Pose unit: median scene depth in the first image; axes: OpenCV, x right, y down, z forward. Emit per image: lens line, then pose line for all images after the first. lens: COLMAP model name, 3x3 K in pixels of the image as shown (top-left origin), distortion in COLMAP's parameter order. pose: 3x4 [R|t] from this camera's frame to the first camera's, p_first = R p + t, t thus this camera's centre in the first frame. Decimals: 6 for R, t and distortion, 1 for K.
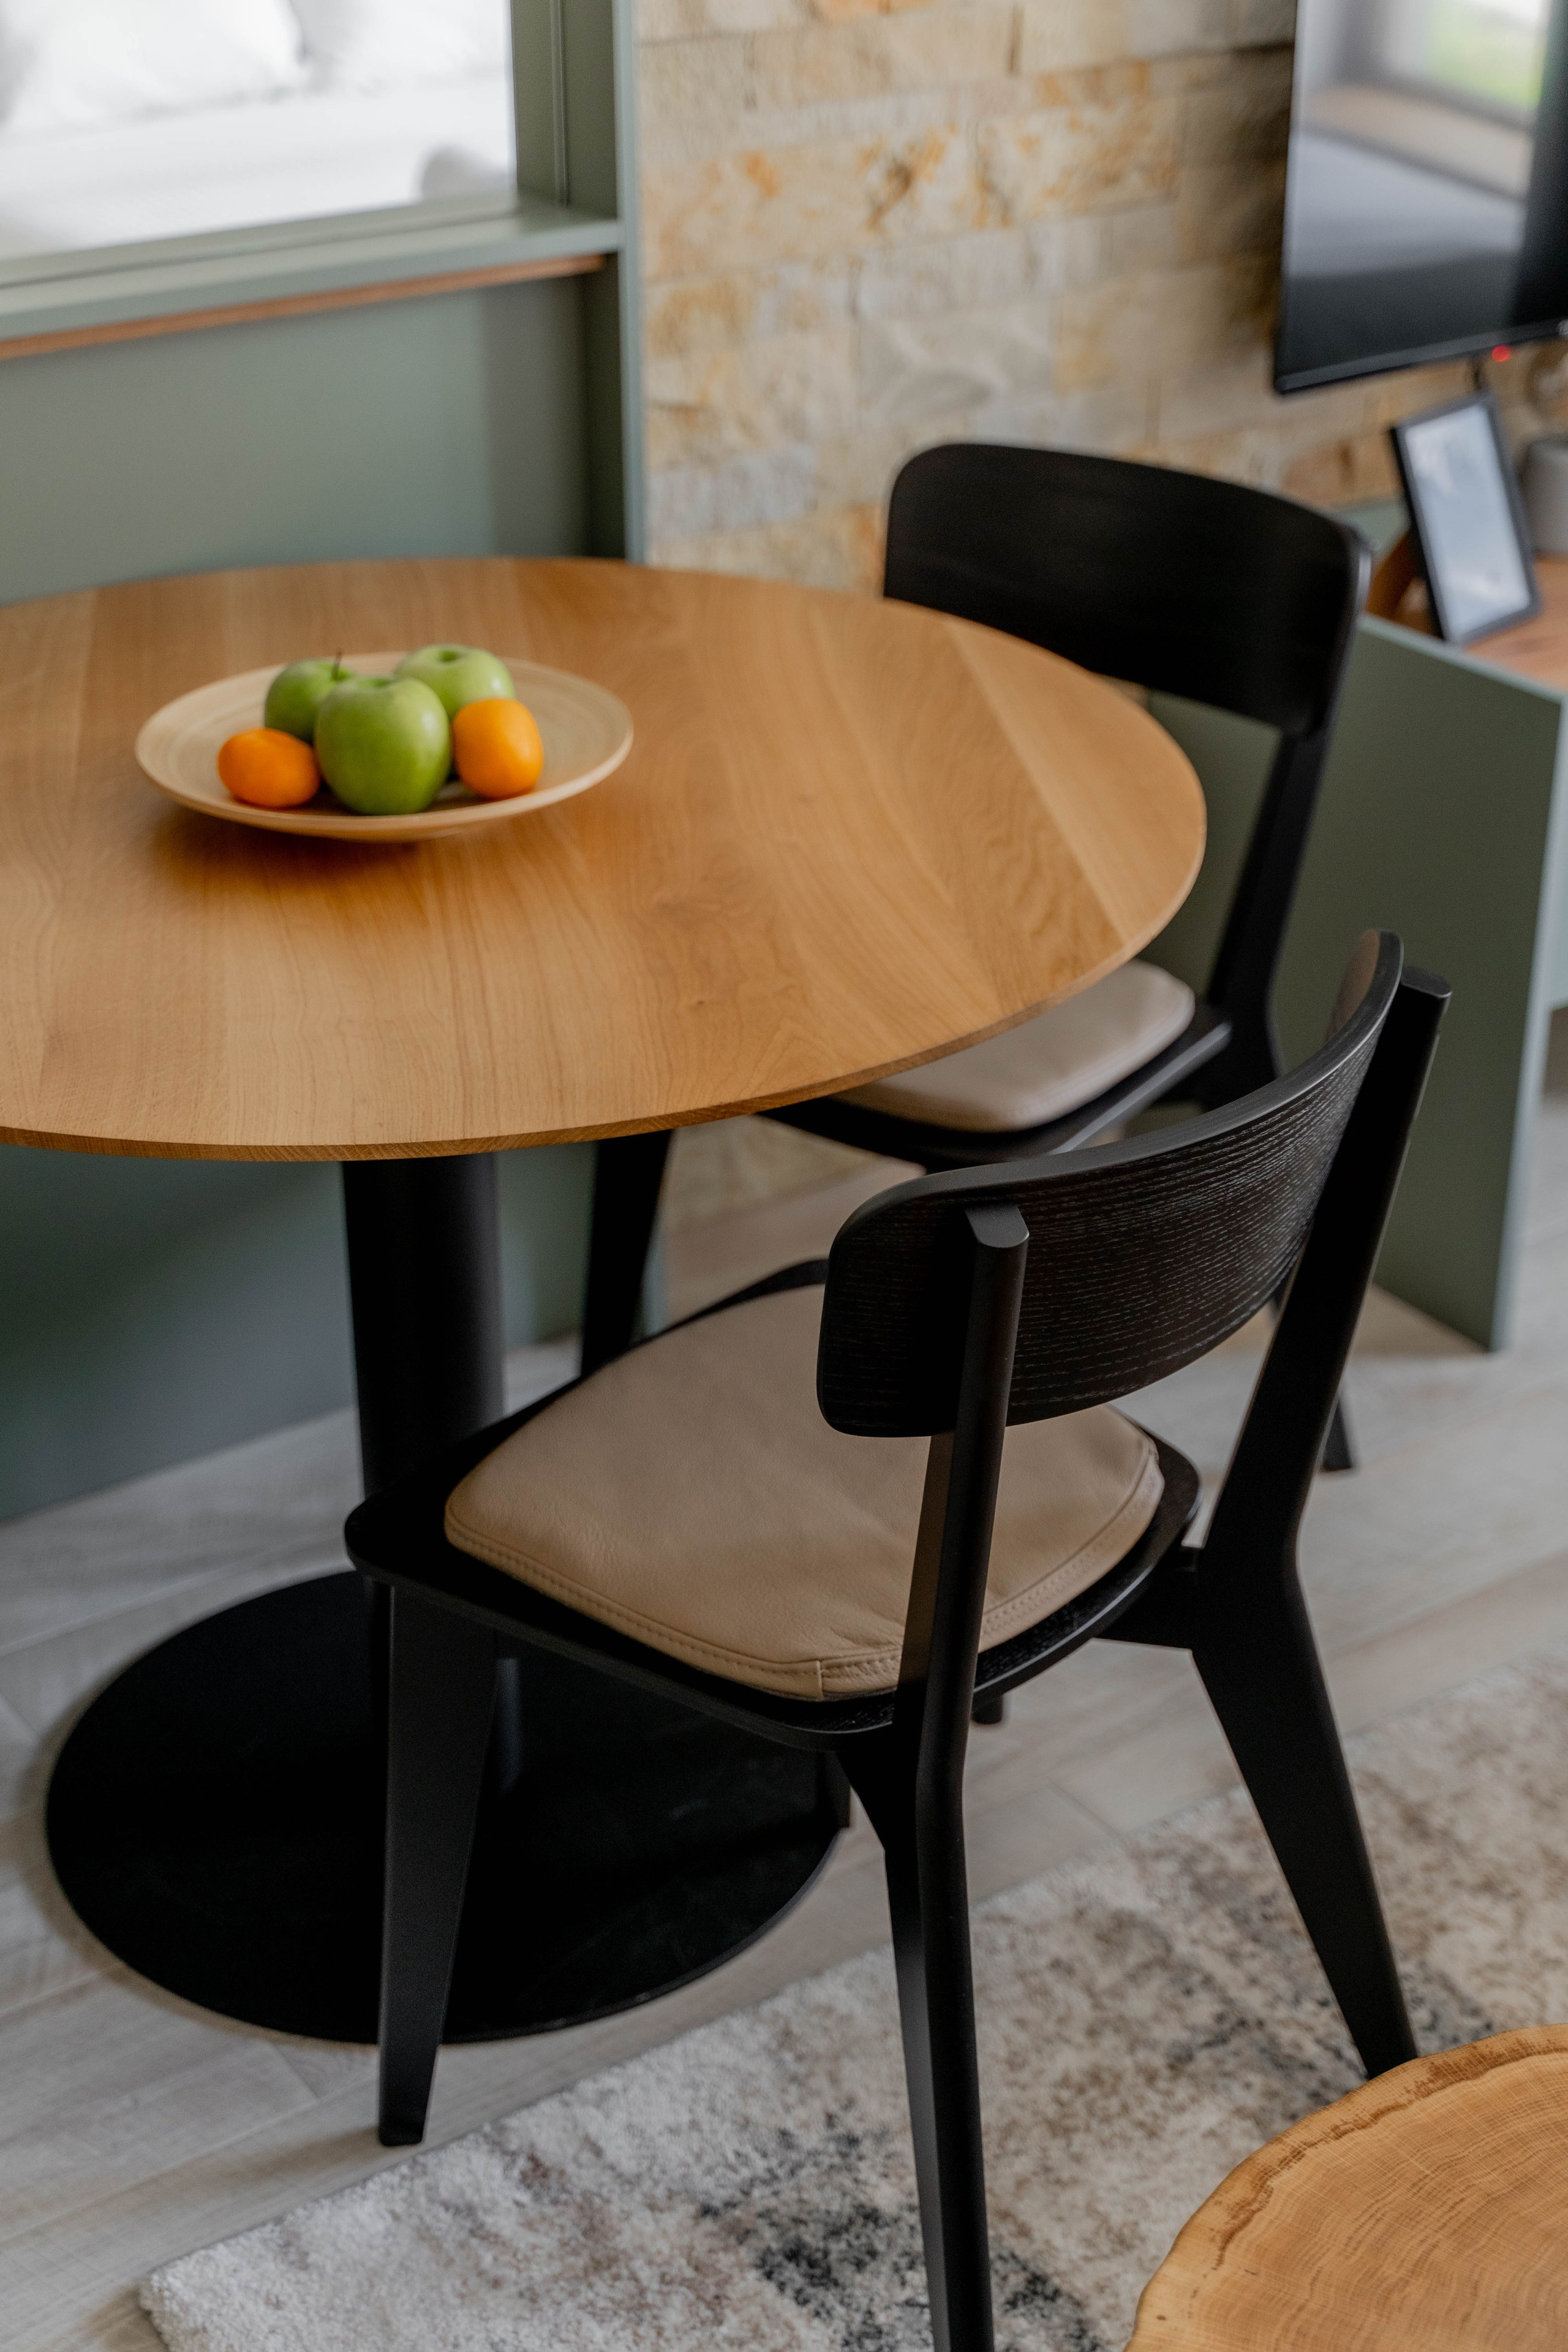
lens RADIAL K [[3553.0, 0, 784.0], [0, 3553.0, 1176.0], [0, 0, 1]] dist [0.008115, -0.078862]
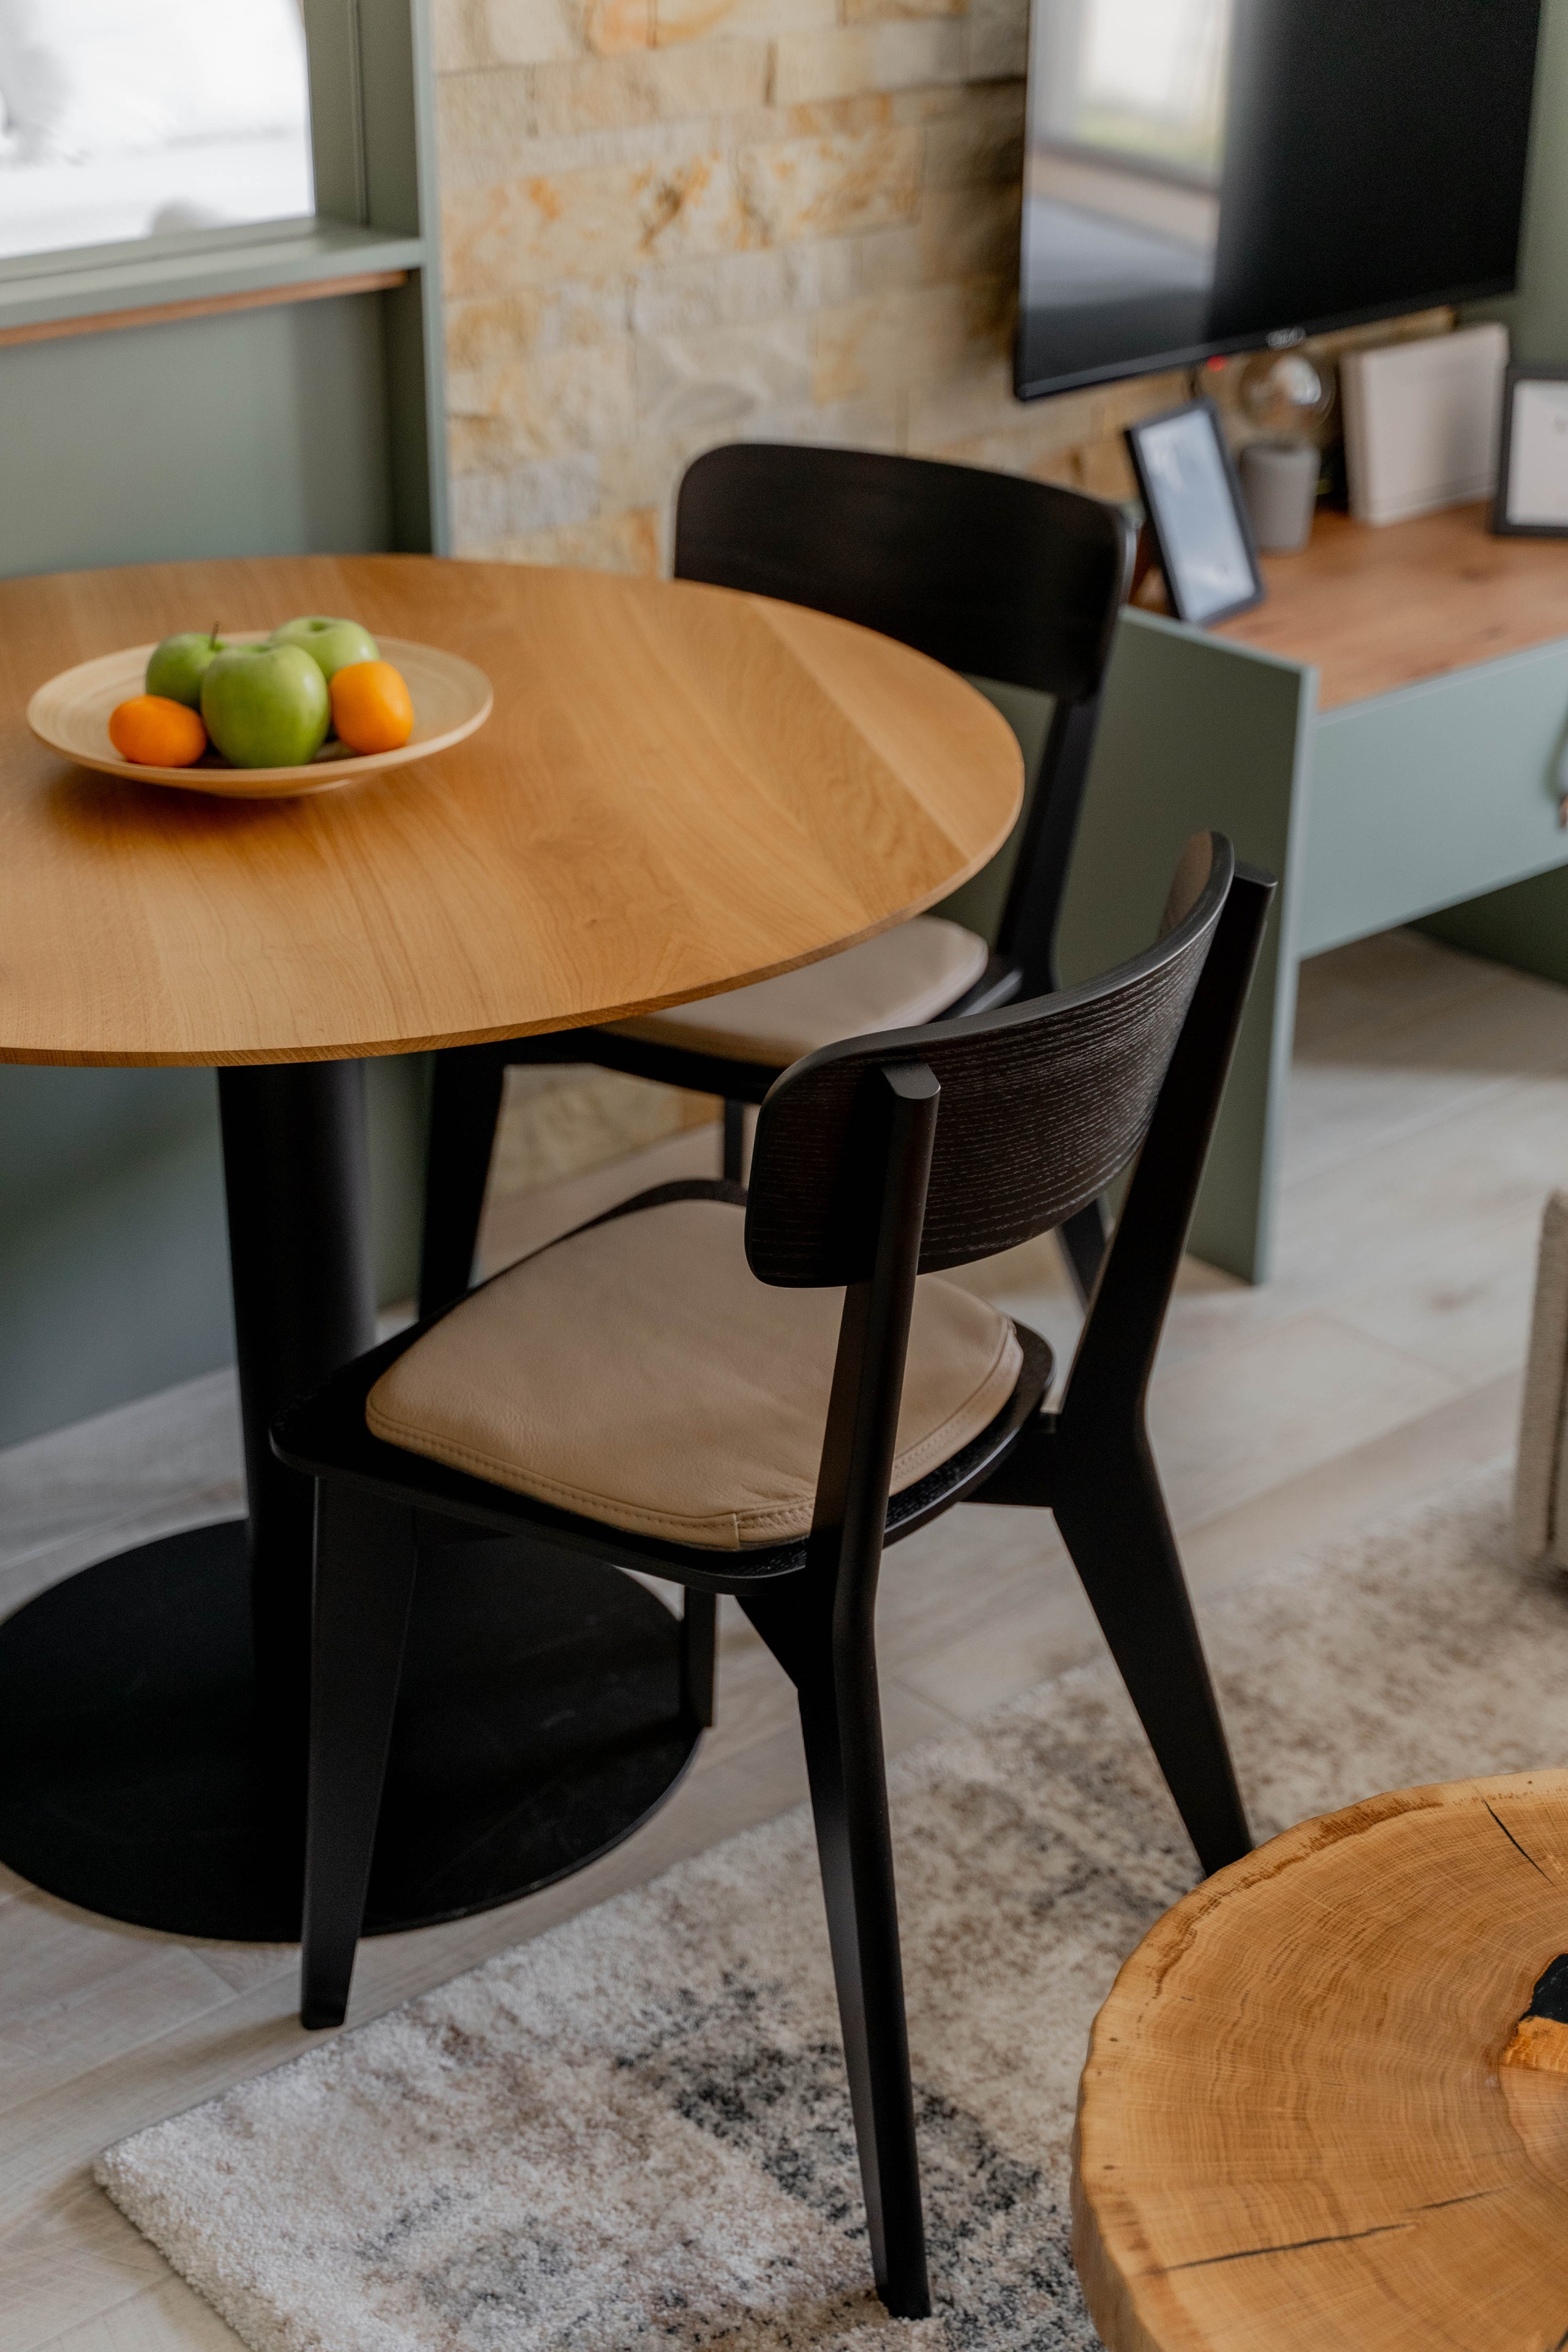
lens RADIAL K [[3553.0, 0, 784.0], [0, 3553.0, 1176.0], [0, 0, 1]] dist [0.008115, -0.078862]
pose [[0.994048, -0.040032, 0.101317, -0.069712], [0.042676, 0.998799, -0.024061, 0.051172], [-0.100232, 0.028241, 0.994563, -0.076192]]
